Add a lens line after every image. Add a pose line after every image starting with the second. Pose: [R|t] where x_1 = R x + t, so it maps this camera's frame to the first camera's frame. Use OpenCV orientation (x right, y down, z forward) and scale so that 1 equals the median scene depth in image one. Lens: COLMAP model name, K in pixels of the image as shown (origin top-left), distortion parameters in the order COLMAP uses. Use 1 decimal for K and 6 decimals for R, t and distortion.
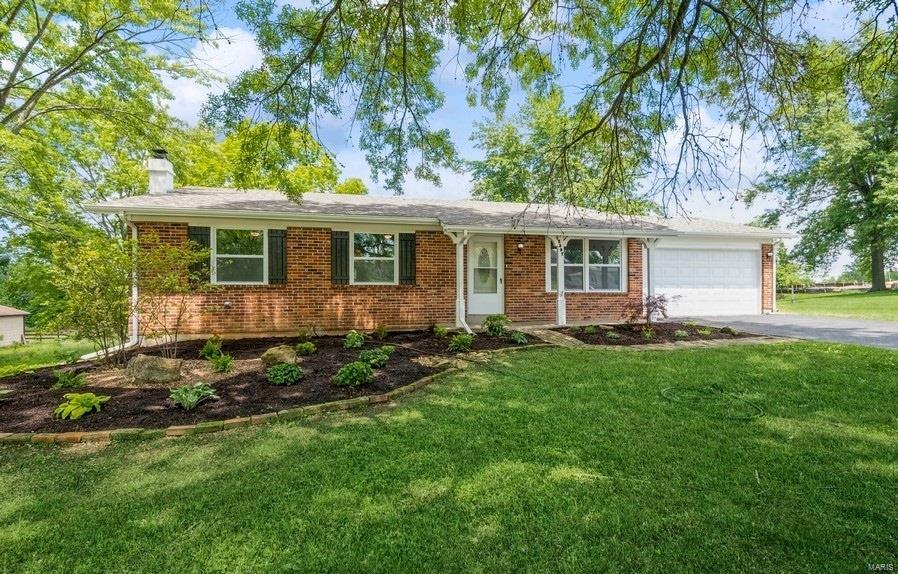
lens RADIAL K [[410.8, 0, 449.0], [0, 410.8, 287.0], [0, 0, 1]] dist [0.001734, 0.000312]
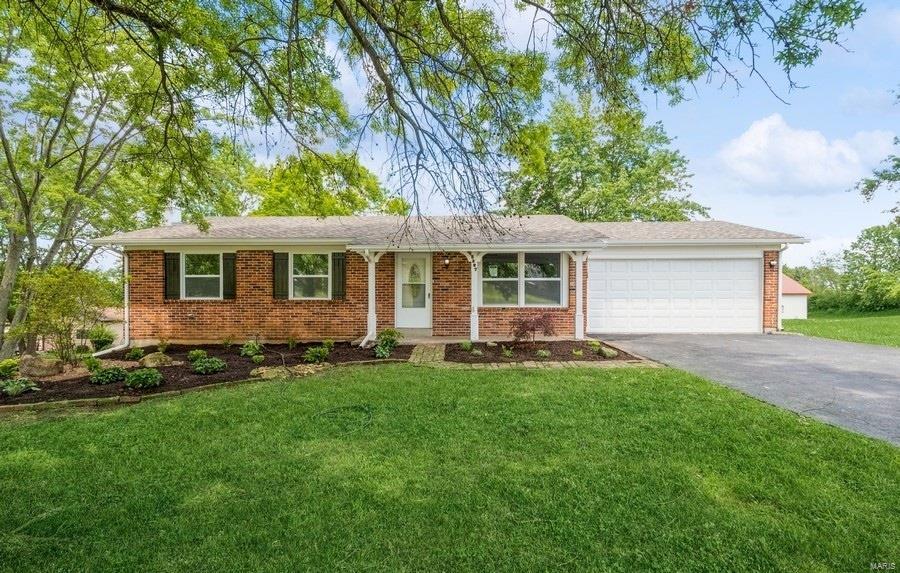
lens RADIAL K [[403.4, 0, 450.0], [0, 403.4, 302.5], [0, 0, 1]] dist [0.002794, 0.000323]
pose [[0.967582, 0.004201, -0.252524, 0.463692], [-0.000251, 0.999877, 0.015670, -0.015110], [0.252559, -0.015099, 0.967464, 0.031530]]
